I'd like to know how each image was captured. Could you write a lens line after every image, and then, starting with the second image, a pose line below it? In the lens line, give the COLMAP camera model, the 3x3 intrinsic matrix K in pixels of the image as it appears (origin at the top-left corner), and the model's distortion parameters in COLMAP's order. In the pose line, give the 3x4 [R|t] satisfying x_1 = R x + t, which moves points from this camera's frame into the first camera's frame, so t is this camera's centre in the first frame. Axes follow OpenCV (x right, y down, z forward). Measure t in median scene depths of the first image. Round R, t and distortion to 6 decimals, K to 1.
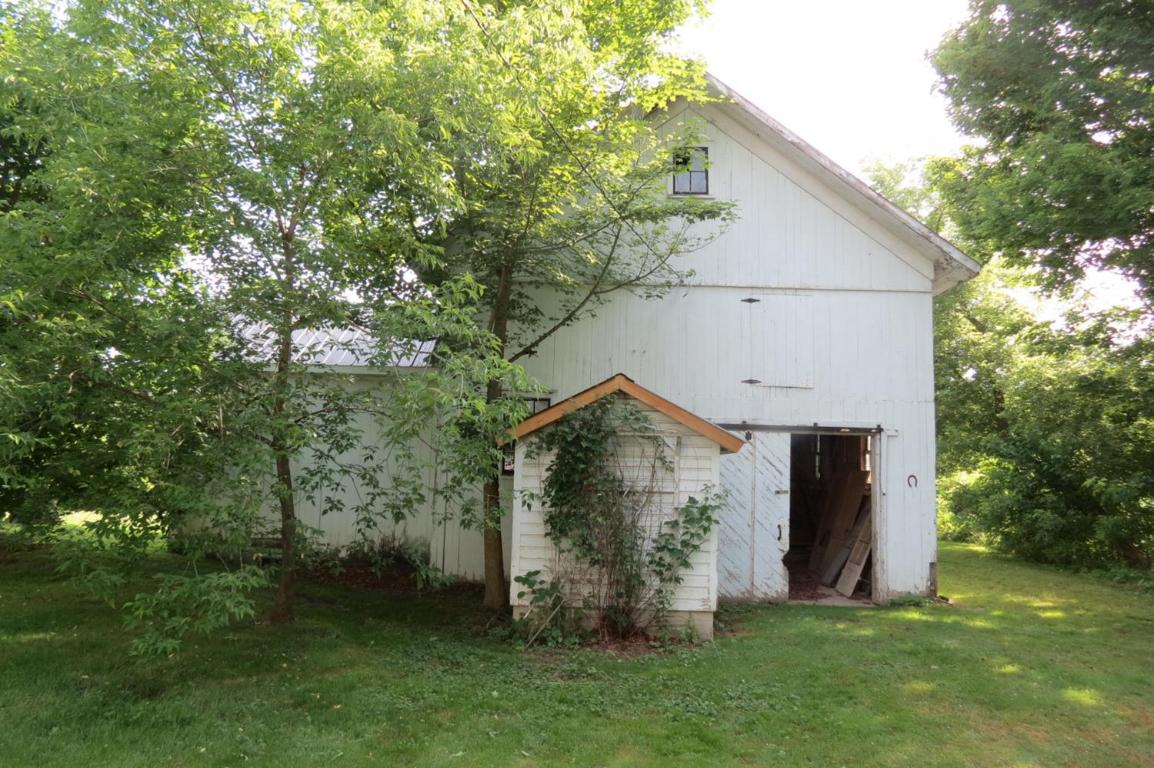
lens RADIAL K [[820.7, 0, 580.3], [0, 820.7, 382.6], [0, 0, 1]] dist [-0.049945, 0.027048]
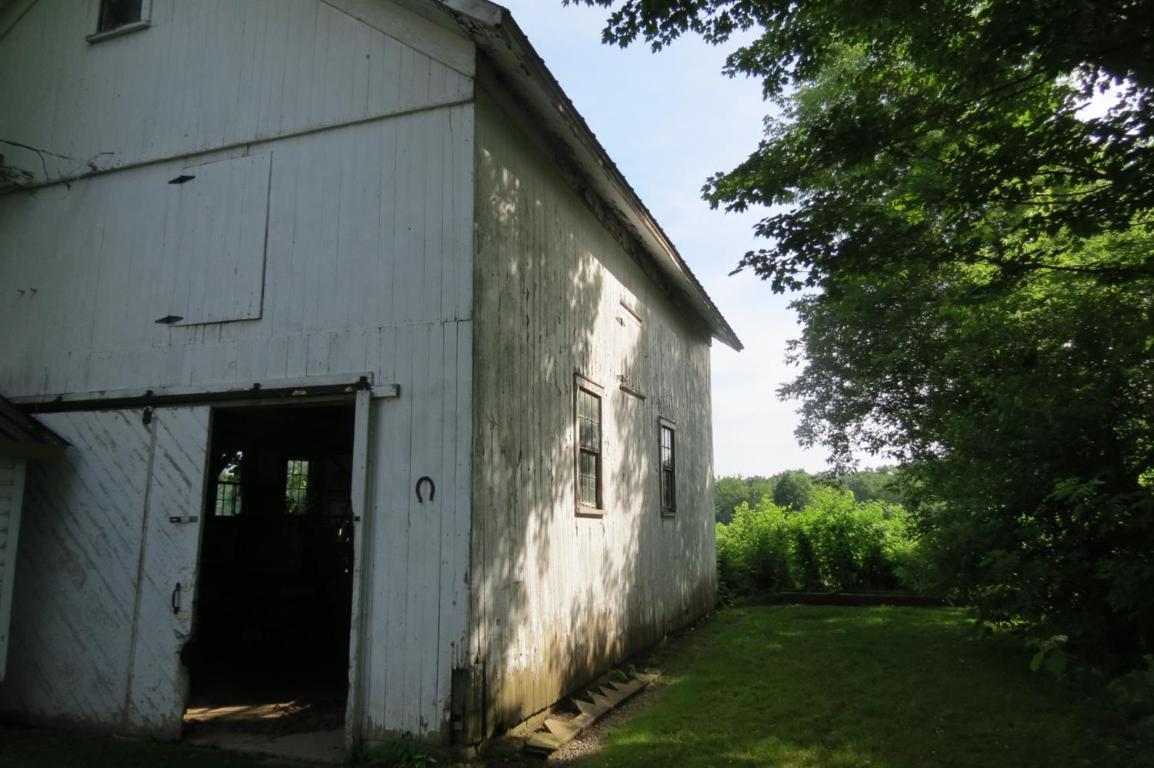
lens RADIAL K [[820.7, 0, 581.5], [0, 820.7, 382.5], [0, 0, 1]] dist [-0.049945, 0.027048]
pose [[0.950521, -0.083362, -0.299268, 0.641181], [0.061453, 0.994744, -0.081904, 0.104153], [0.304523, 0.059461, 0.950647, 0.575893]]
